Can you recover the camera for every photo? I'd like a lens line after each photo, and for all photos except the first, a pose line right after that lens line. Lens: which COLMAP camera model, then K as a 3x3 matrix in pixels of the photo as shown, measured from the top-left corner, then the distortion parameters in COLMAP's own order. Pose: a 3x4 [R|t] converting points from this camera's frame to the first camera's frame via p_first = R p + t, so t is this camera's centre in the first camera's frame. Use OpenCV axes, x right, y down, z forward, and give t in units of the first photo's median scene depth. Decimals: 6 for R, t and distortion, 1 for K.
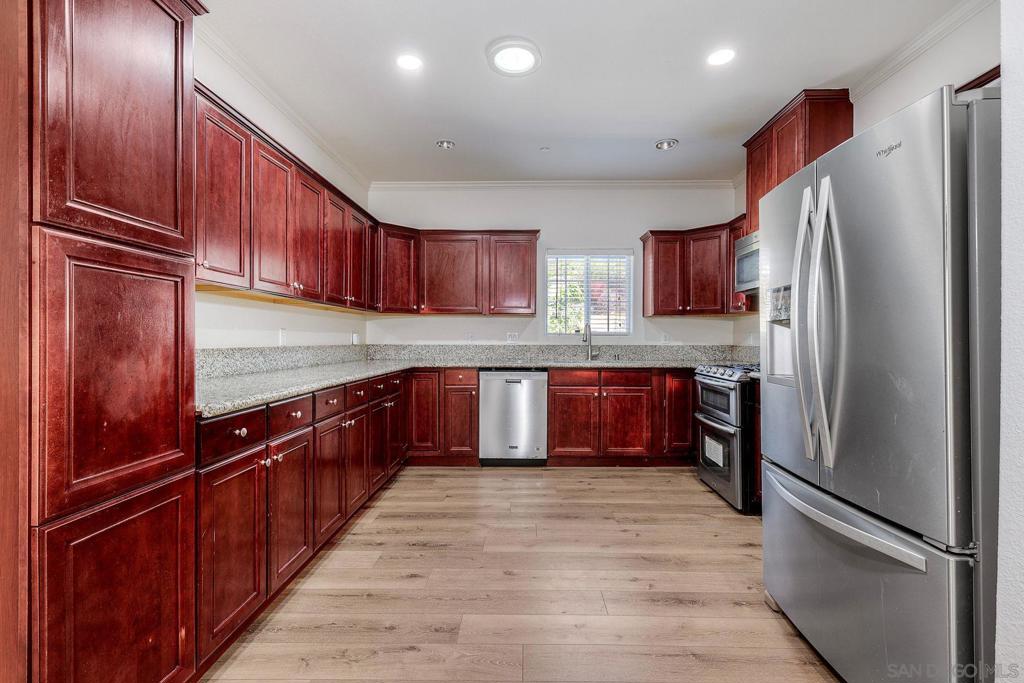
lens RADIAL K [[456.9, 0, 528.0], [0, 456.9, 338.7], [0, 0, 1]] dist [0.004164, 0.000483]
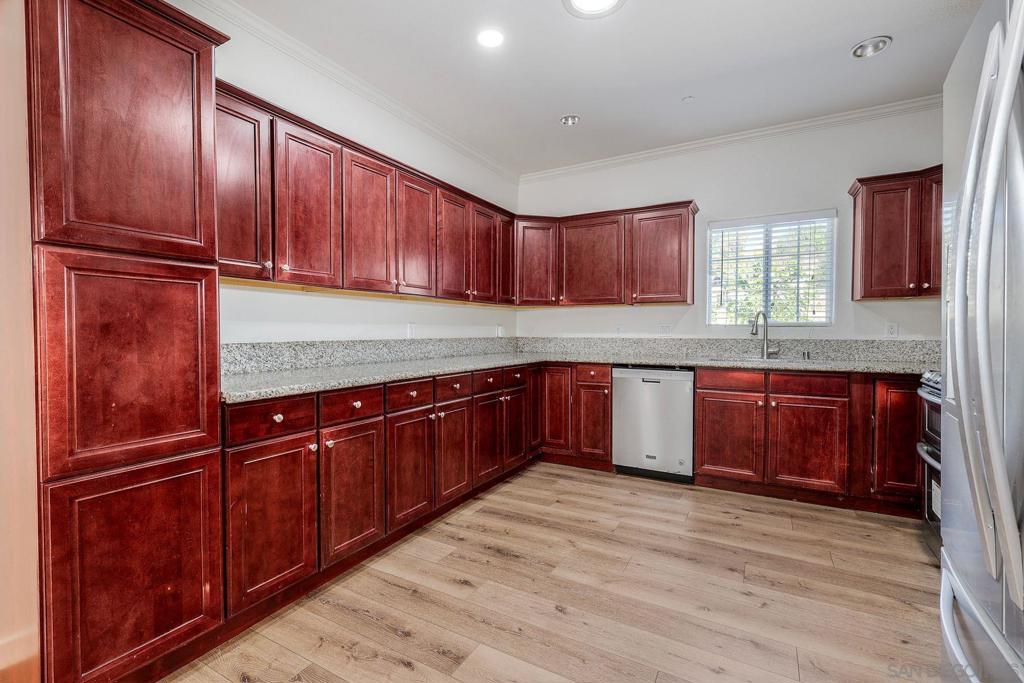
lens RADIAL K [[456.9, 0, 518.5], [0, 456.9, 339.5], [0, 0, 1]] dist [0.004164, 0.000483]
pose [[0.875912, 0.007990, -0.482405, 0.212984], [0.001816, 0.999801, 0.019857, -0.003015], [0.482468, -0.018269, 0.875723, 0.164485]]
